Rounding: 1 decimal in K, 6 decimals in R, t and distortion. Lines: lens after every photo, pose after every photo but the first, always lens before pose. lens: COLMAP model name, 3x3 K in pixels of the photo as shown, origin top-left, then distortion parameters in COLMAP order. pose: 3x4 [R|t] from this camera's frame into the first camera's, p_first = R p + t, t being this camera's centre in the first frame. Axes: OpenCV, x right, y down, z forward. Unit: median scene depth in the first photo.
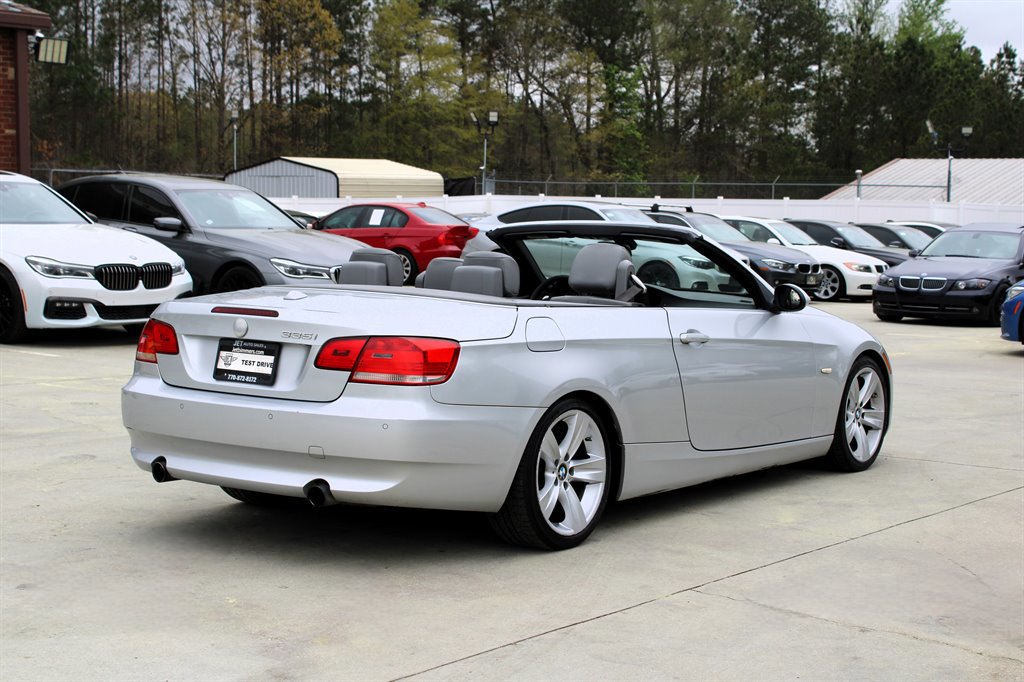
lens RADIAL K [[1703.6, 0, 512.1], [0, 1703.6, 339.5], [0, 0, 1]] dist [-0.011537, 0.000000]
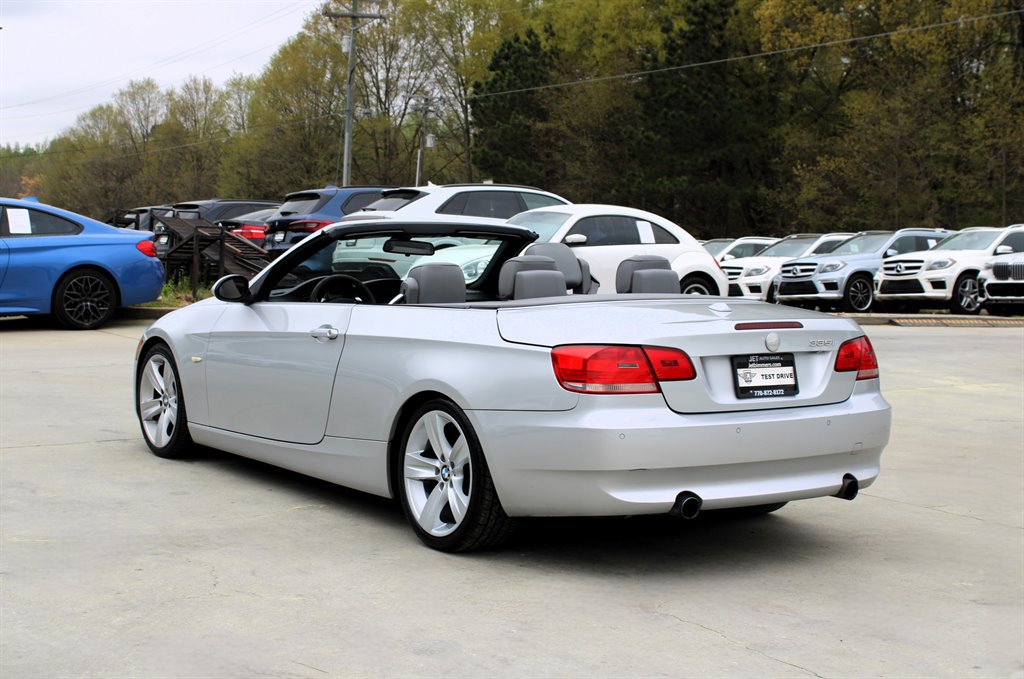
lens RADIAL K [[1887.8, 0, 510.0], [0, 1887.8, 345.5], [0, 0, 1]] dist [0.000208, 0.000000]
pose [[0.314886, -0.087935, 0.945047, -0.759946], [0.059779, 0.995560, 0.072717, -0.057323], [-0.947245, 0.033596, 0.318745, 0.481389]]
